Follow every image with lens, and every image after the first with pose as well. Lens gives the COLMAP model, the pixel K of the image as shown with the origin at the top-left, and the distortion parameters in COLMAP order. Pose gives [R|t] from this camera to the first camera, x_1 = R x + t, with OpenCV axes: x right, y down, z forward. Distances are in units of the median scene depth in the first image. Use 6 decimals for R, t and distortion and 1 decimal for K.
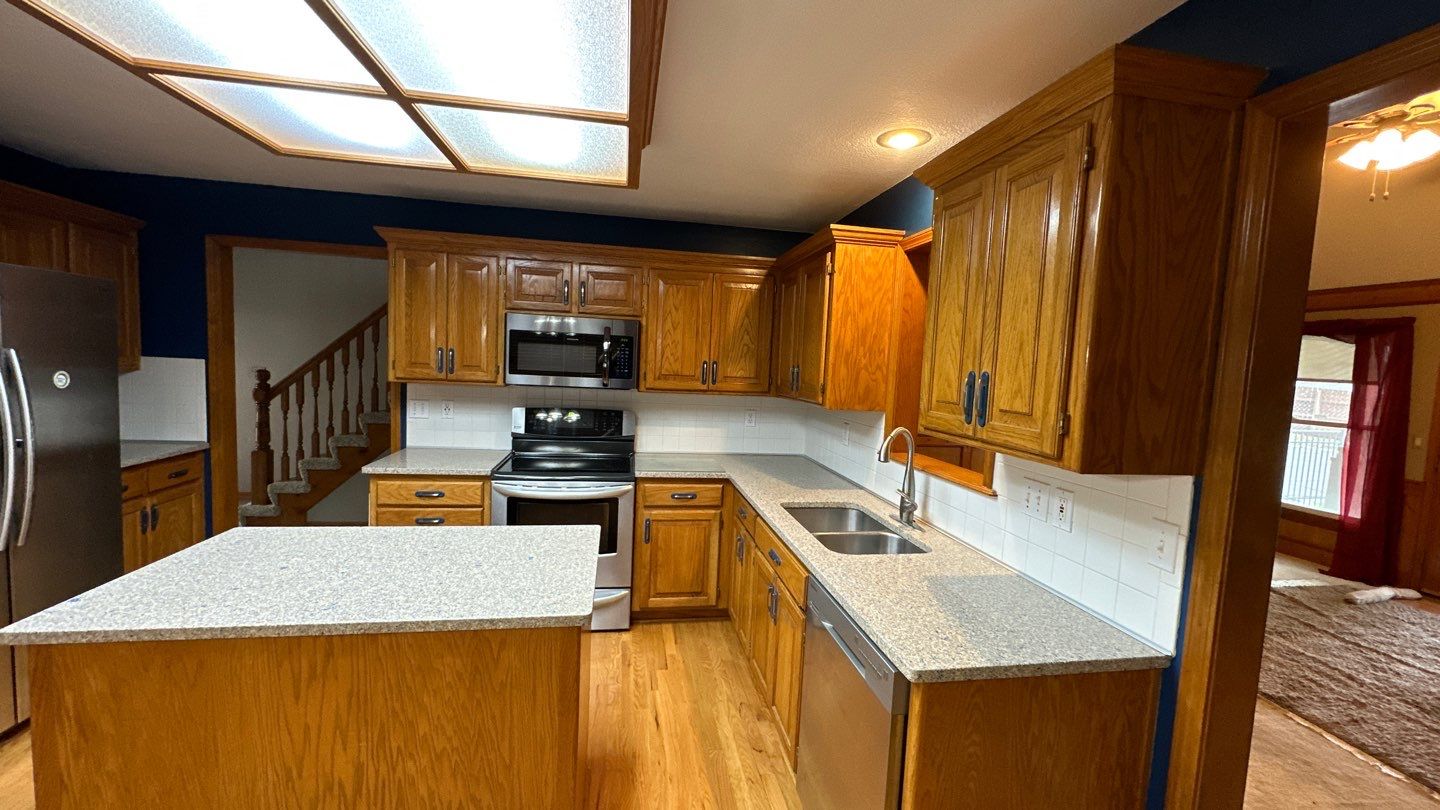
lens RADIAL K [[574.4, 0, 720.0], [0, 574.4, 405.0], [0, 0, 1]] dist [0.000276, 0.000161]
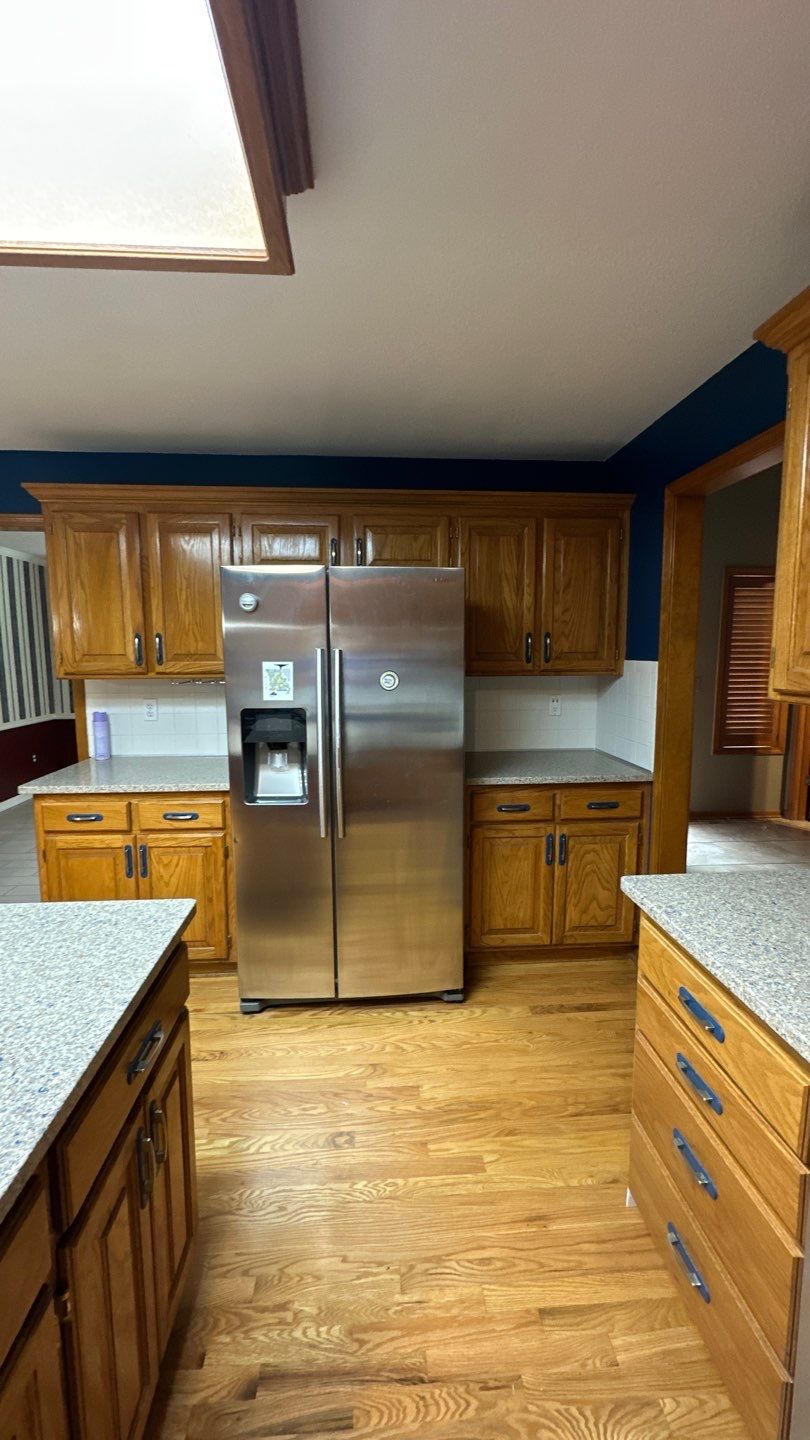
lens RADIAL K [[574.4, 0, 398.2], [0, 574.4, 723.7], [0, 0, 1]] dist [0.000276, 0.000161]
pose [[-0.101157, 0.076053, -0.991959, -0.129869], [-0.076719, 0.993508, 0.083995, -0.037687], [0.991908, 0.084599, -0.094665, 0.768946]]
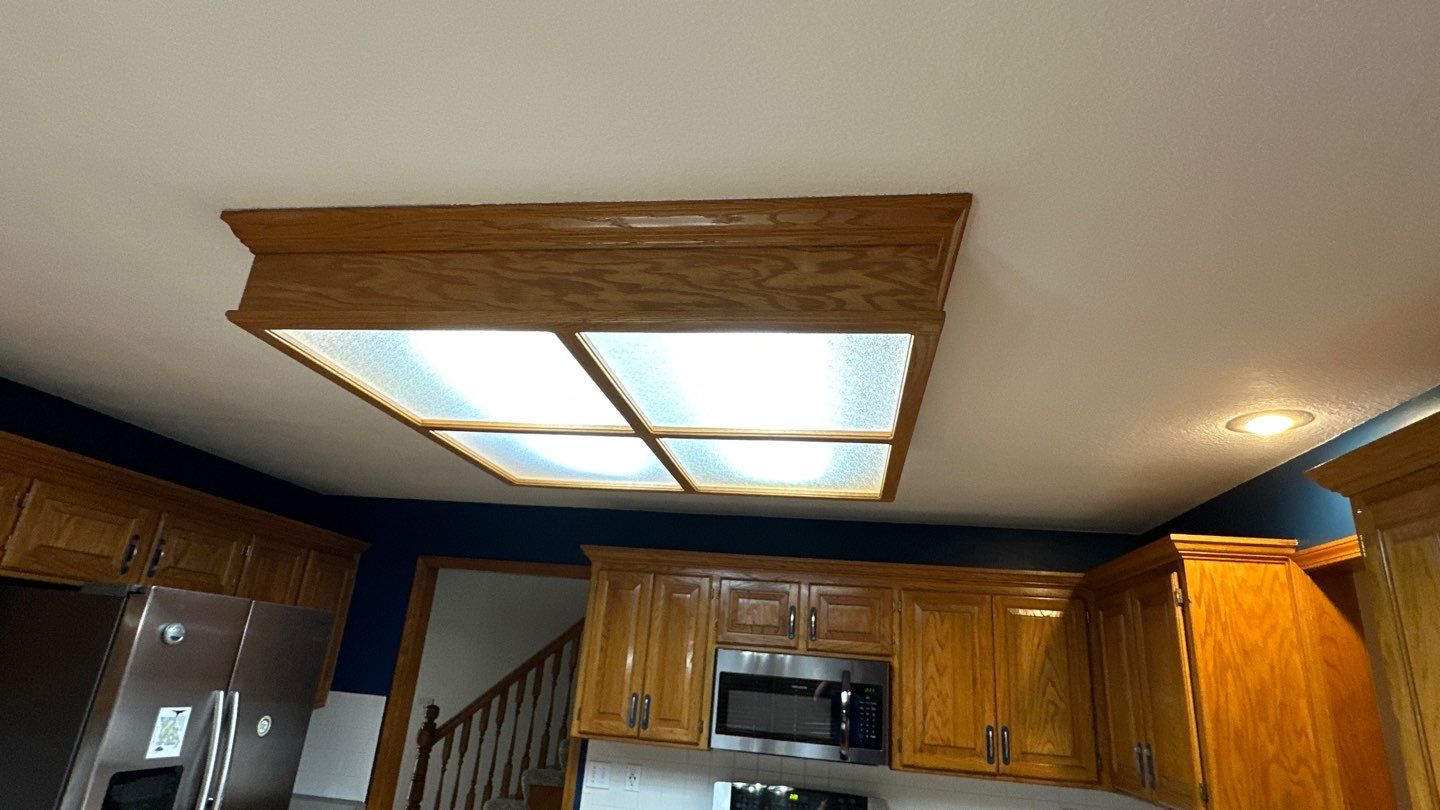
lens RADIAL K [[761.5, 0, 720.0], [0, 761.5, 405.0], [0, 0, 1]] dist [-0.002161, -0.000451]
pose [[0.950513, -0.078202, -0.300682, -0.030248], [-0.055891, 0.908974, -0.413089, -0.033749], [0.305617, 0.409452, 0.859620, -0.024573]]
